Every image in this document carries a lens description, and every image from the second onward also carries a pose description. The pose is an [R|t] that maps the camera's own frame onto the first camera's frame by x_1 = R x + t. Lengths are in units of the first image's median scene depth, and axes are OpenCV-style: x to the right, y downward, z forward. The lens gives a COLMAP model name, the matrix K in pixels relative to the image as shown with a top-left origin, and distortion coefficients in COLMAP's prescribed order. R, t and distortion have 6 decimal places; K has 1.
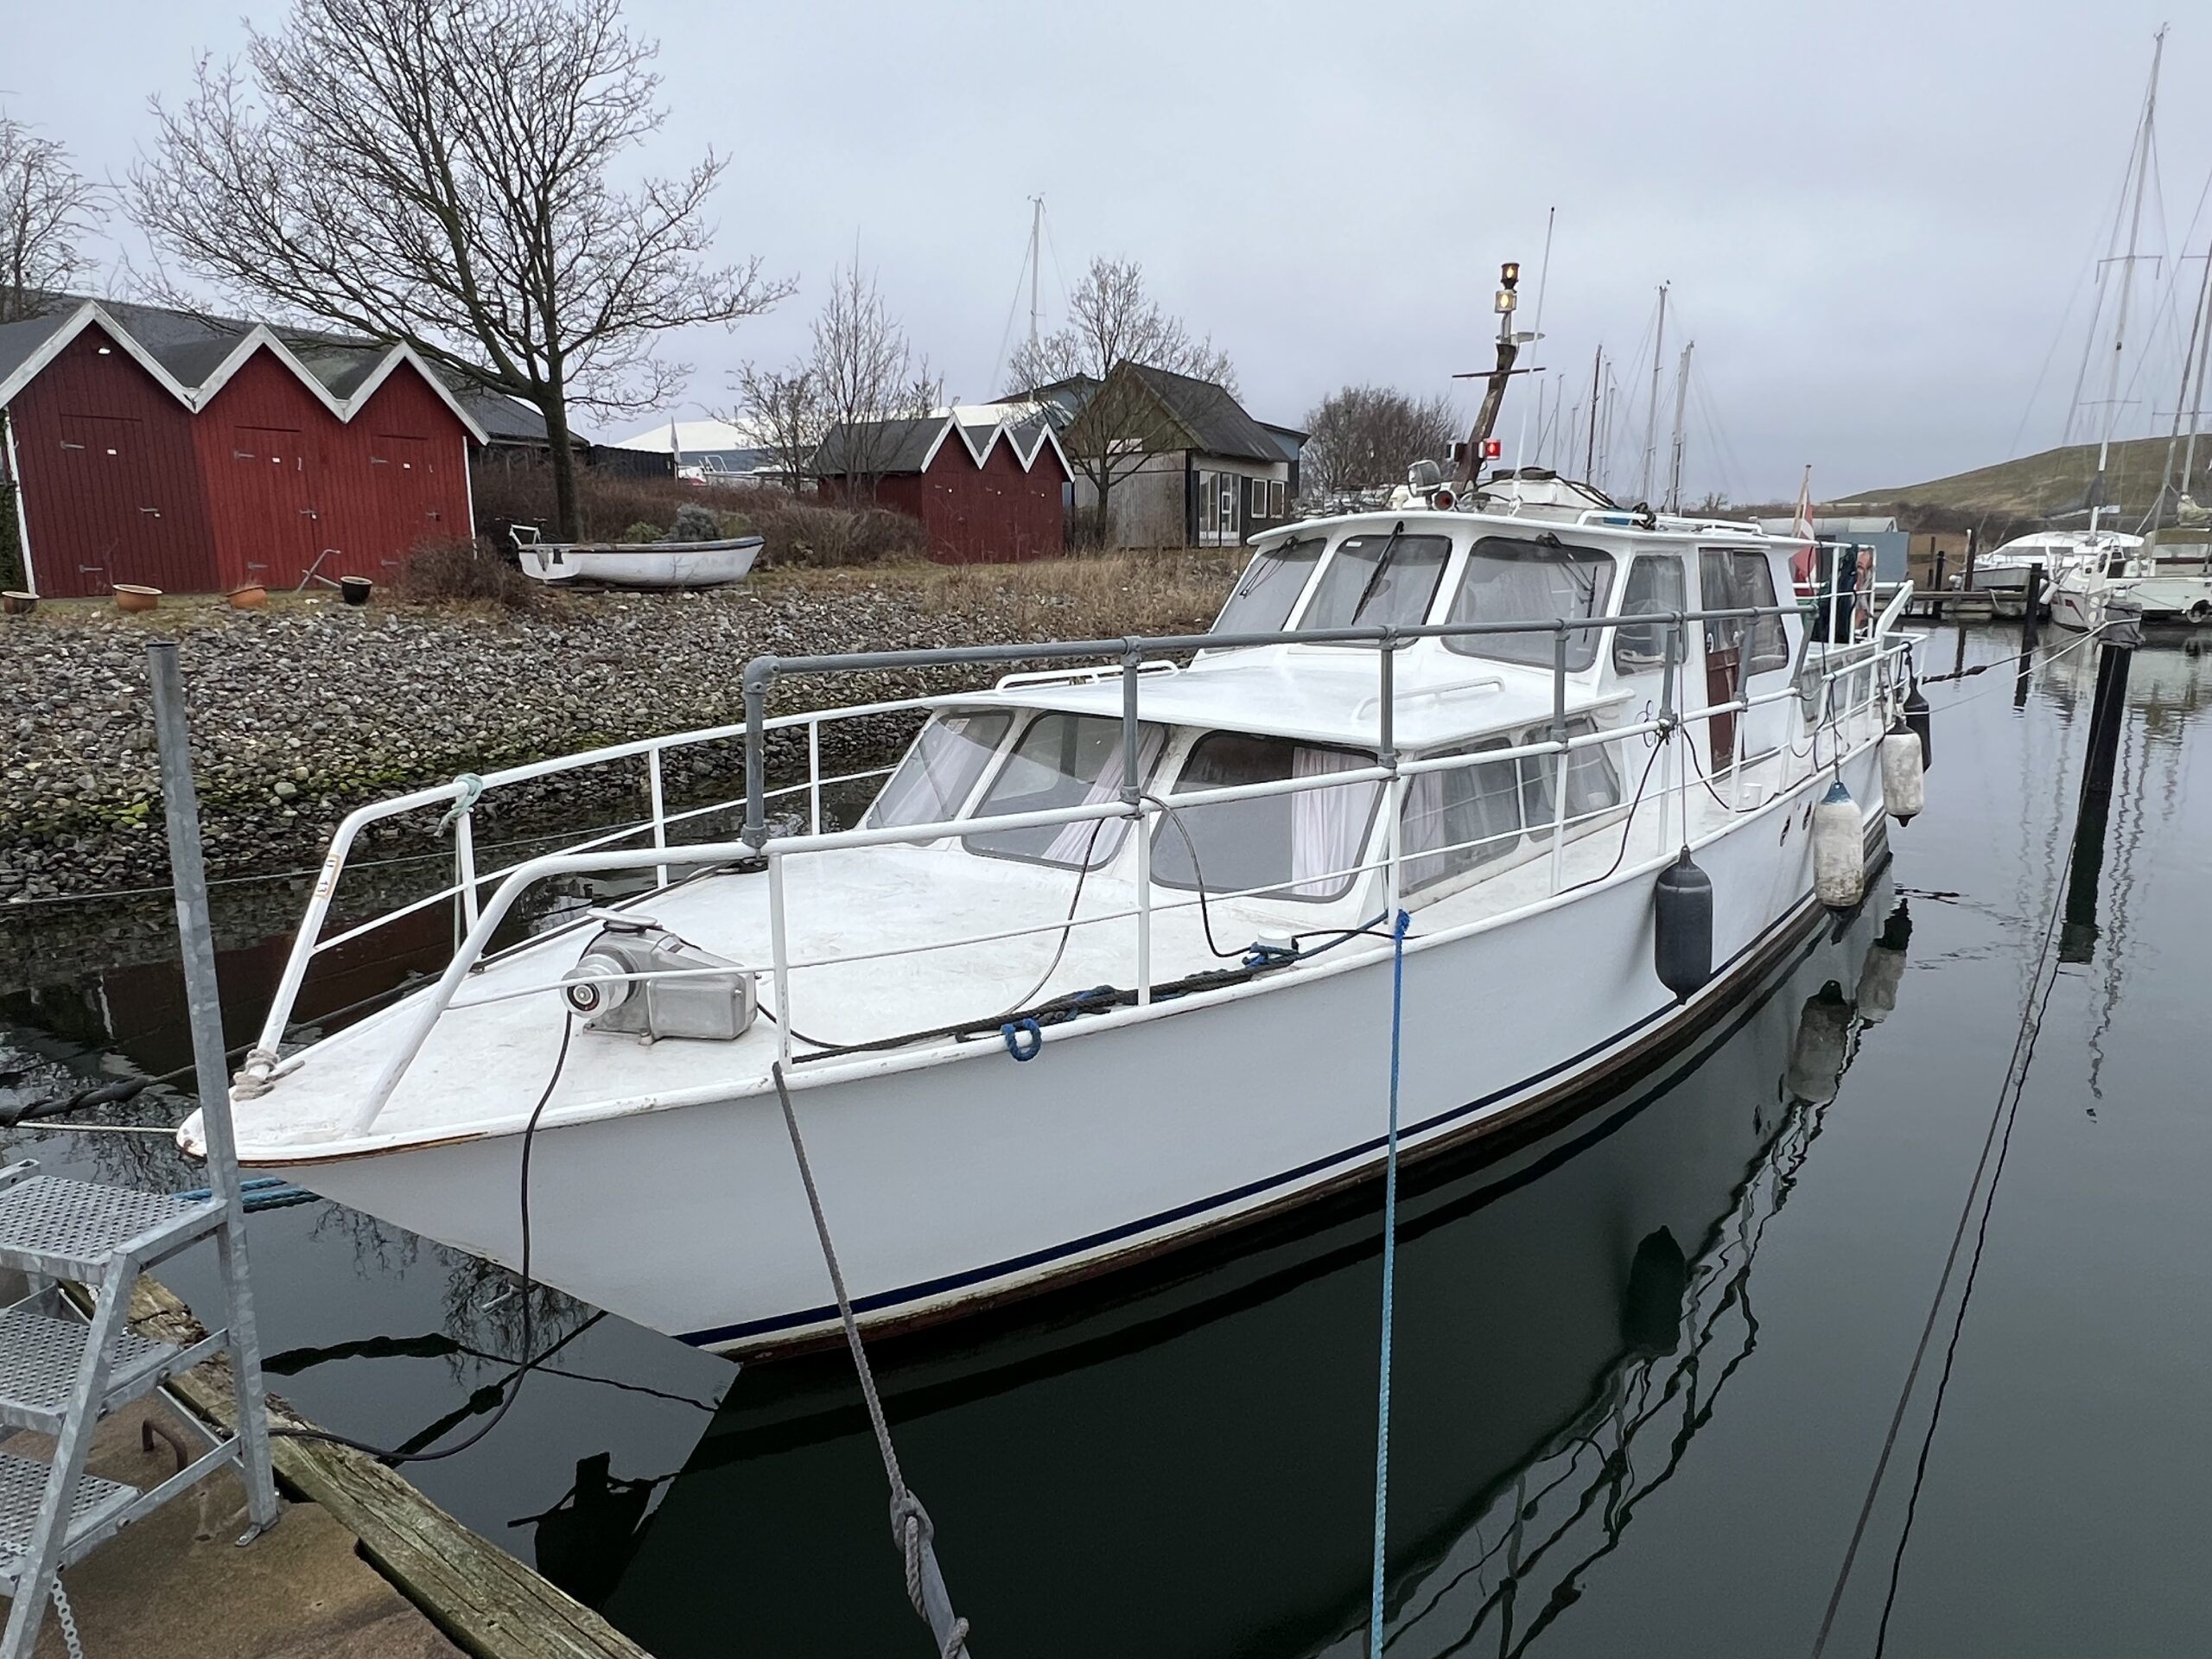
lens RADIAL K [[1379.1, 0, 1108.5], [0, 1379.1, 833.5], [0, 0, 1]] dist [-0.007533, 0.001901]
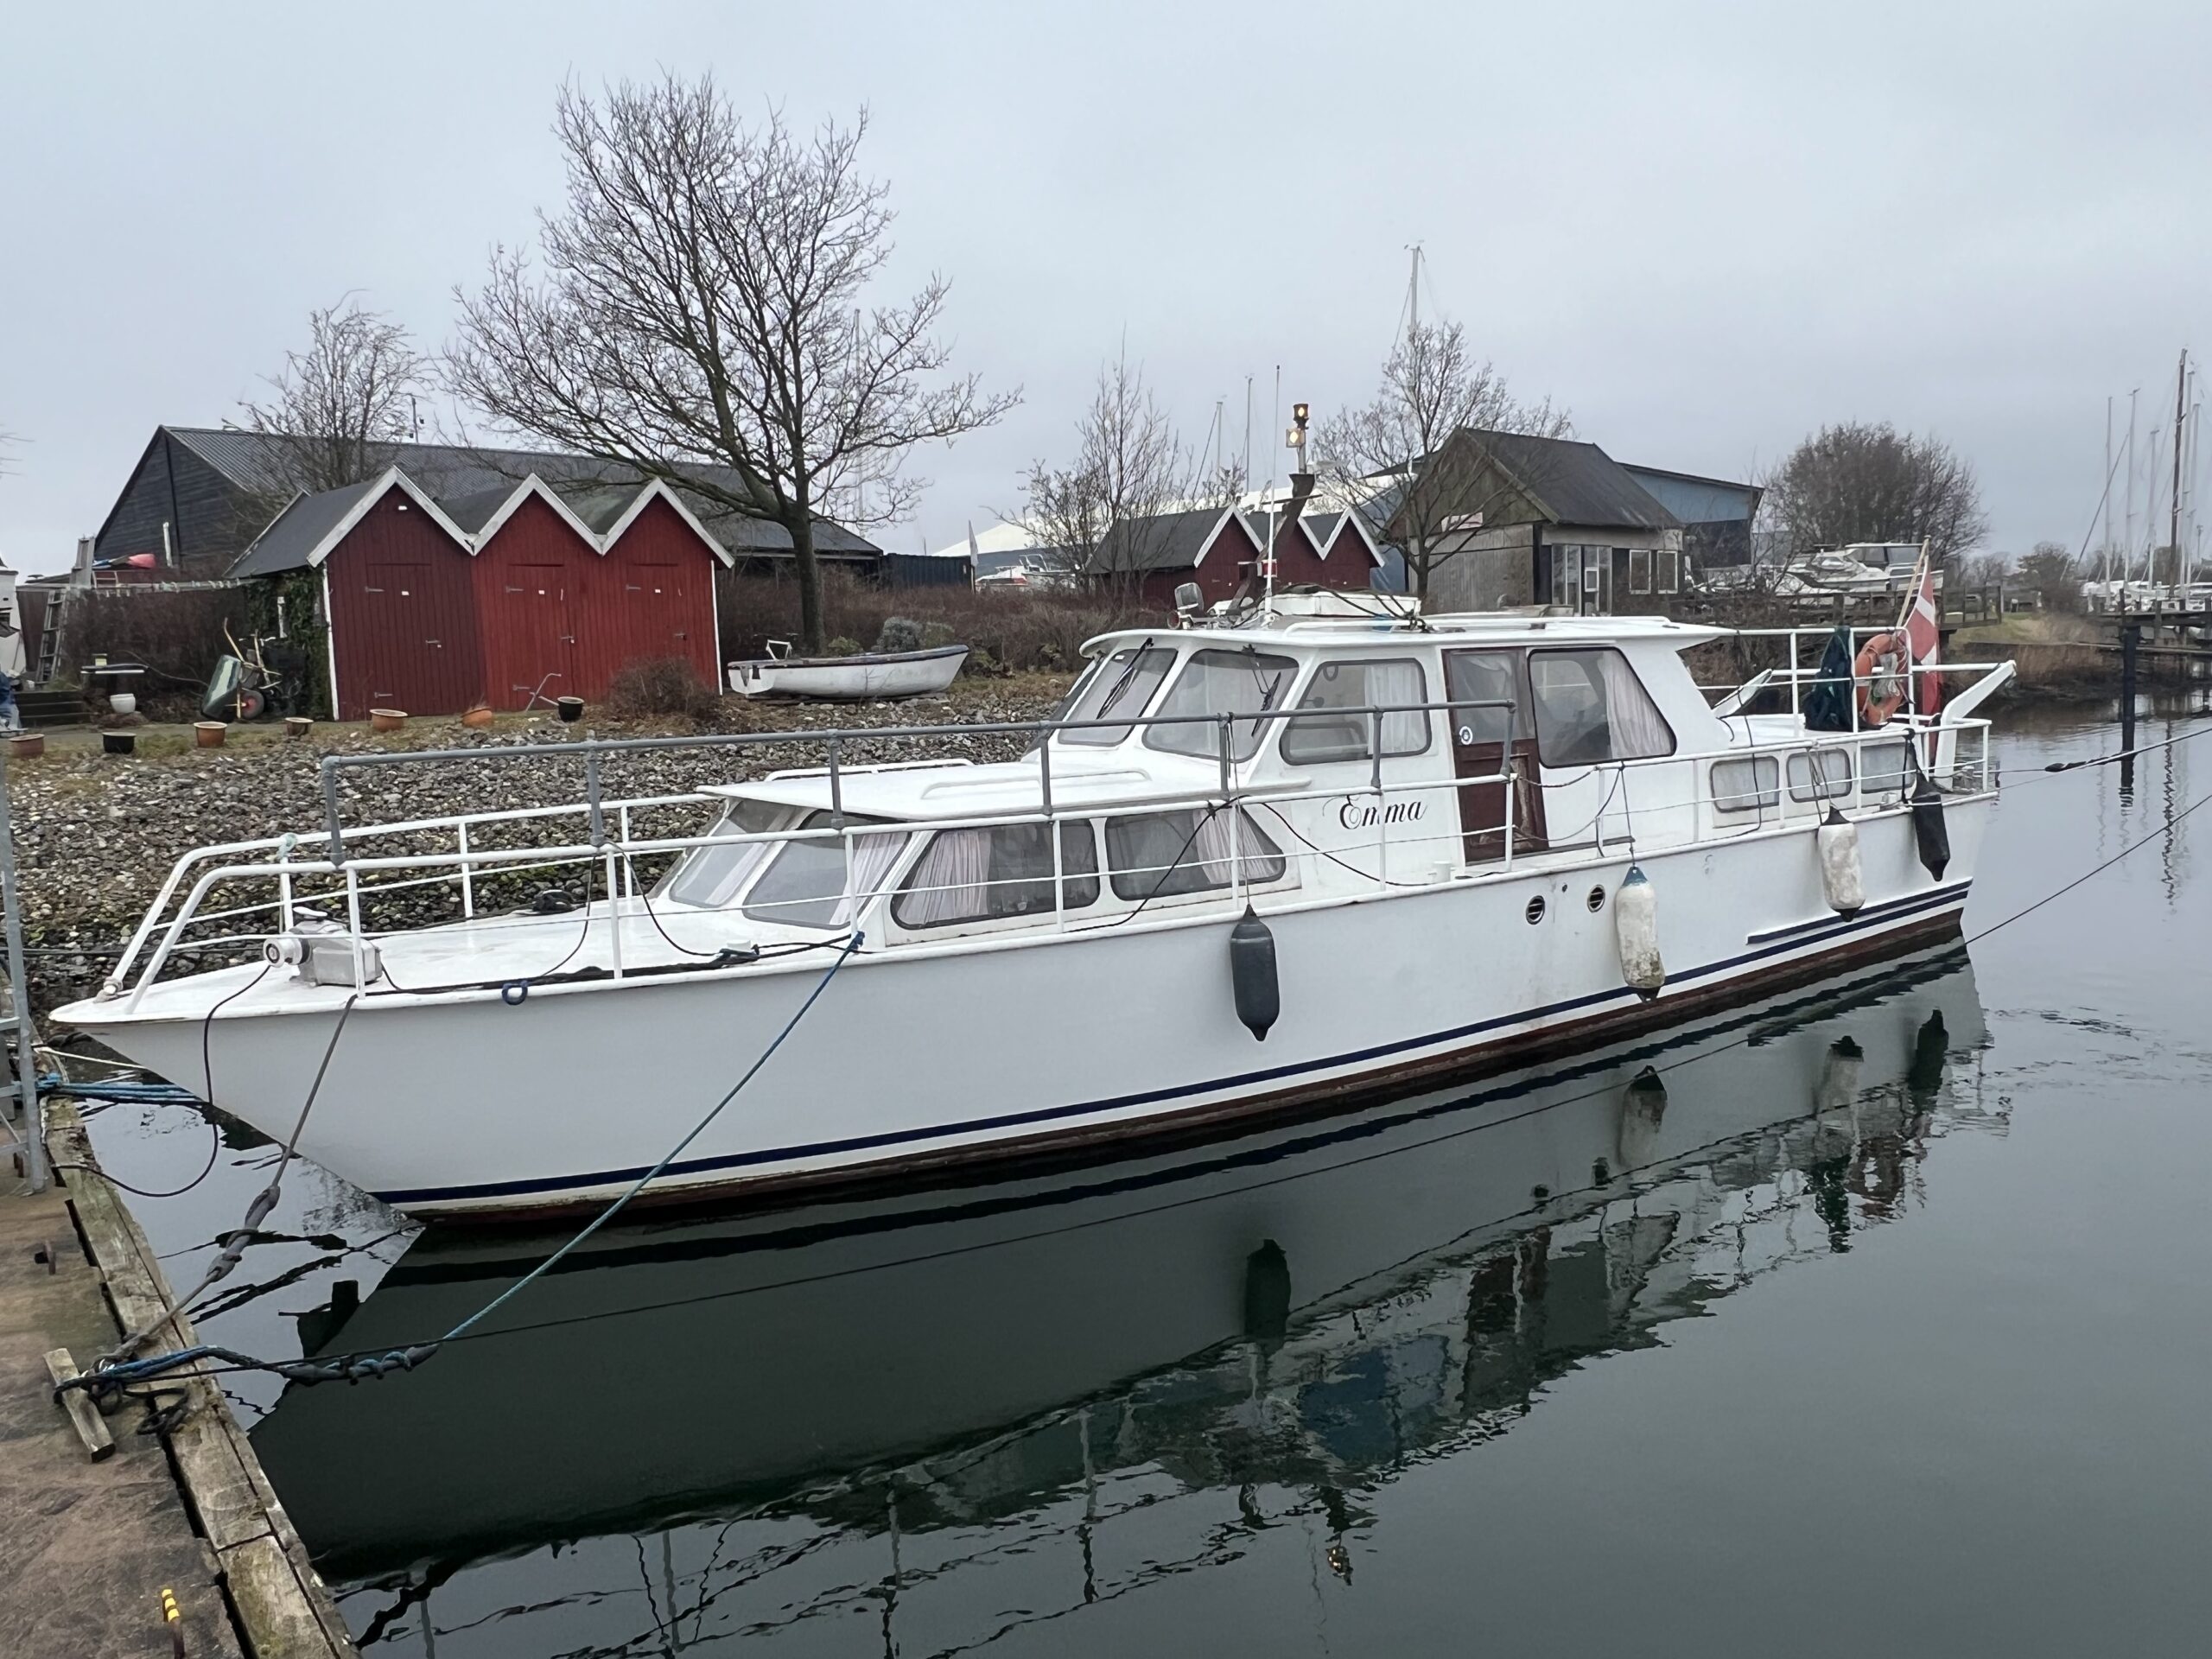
lens RADIAL K [[1636.6, 0, 1106.0], [0, 1636.6, 829.5], [0, 0, 1]] dist [-0.006241, -0.008447]
pose [[0.960199, -0.002583, -0.279304, 0.180125], [-0.021773, 0.996222, -0.084064, 0.016850], [0.278466, 0.086799, 0.956516, -0.102796]]
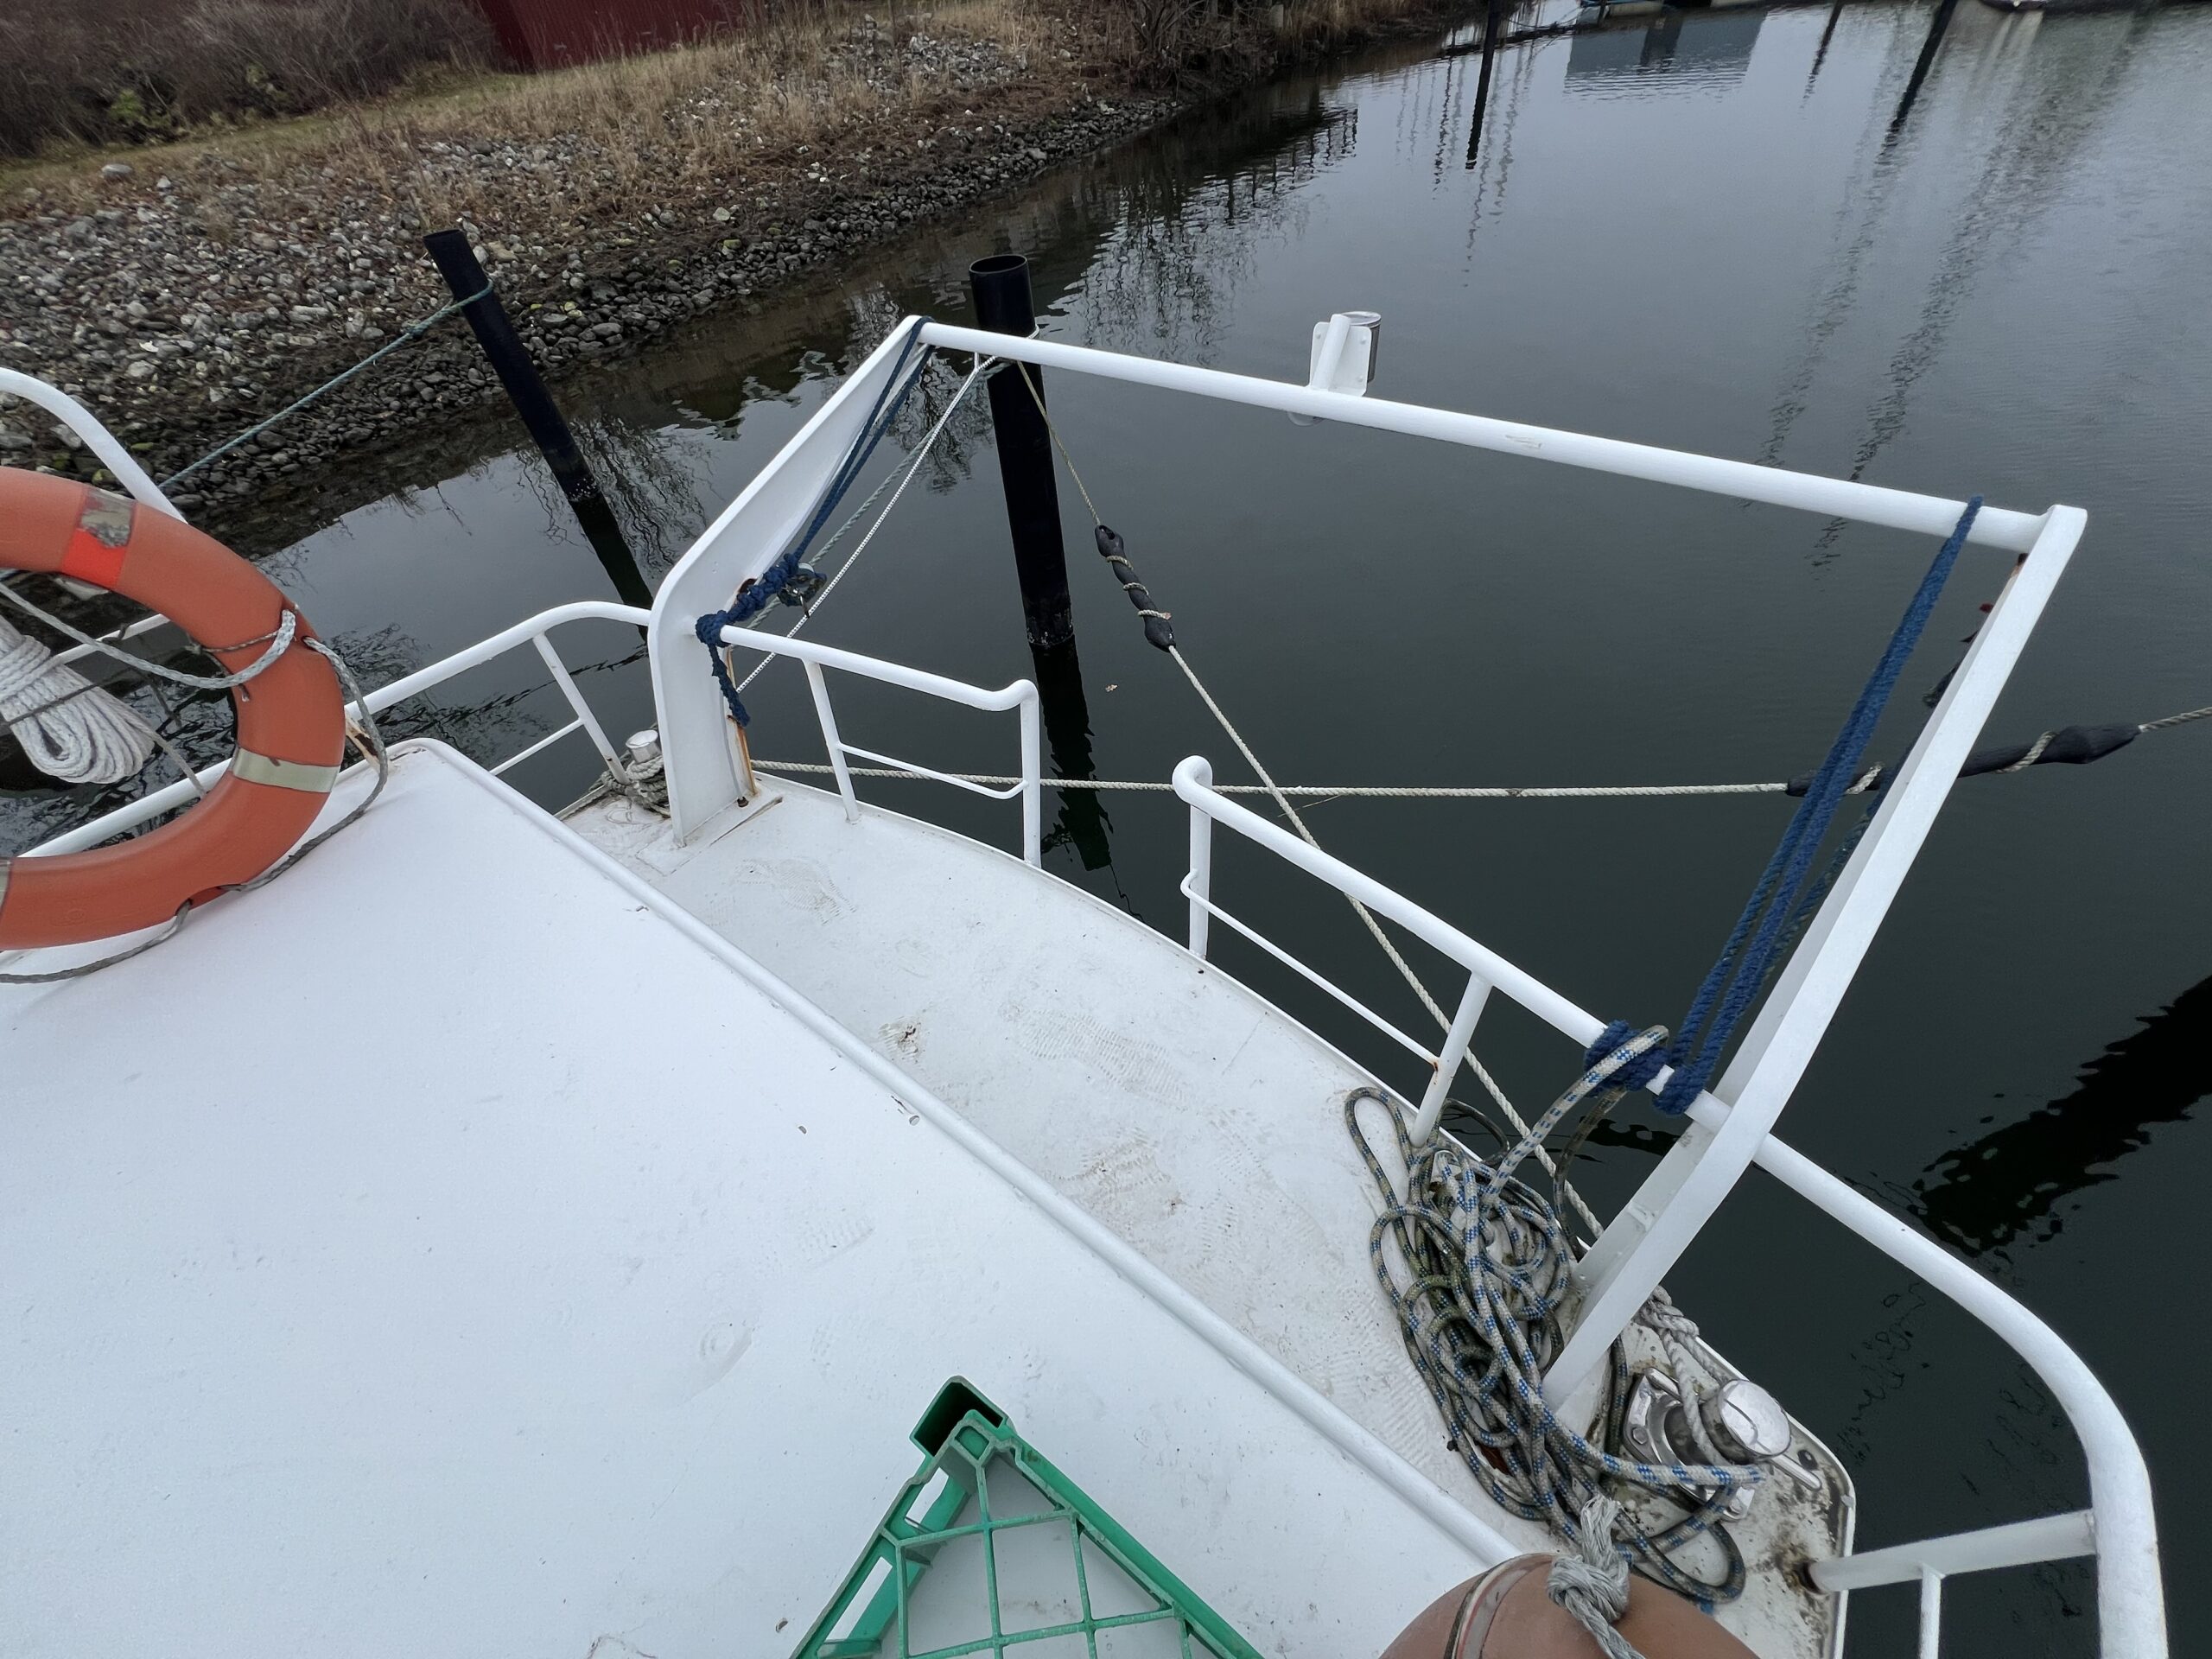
lens RADIAL K [[899.0, 0, 1106.0], [0, 899.0, 818.7], [0, 0, 1]] dist [0.001093, -0.000977]
pose [[0.995896, -0.082280, -0.037696, 0.276236], [0.089738, 0.843666, 0.529315, -0.120025], [-0.011749, -0.530525, 0.847588, 0.517429]]
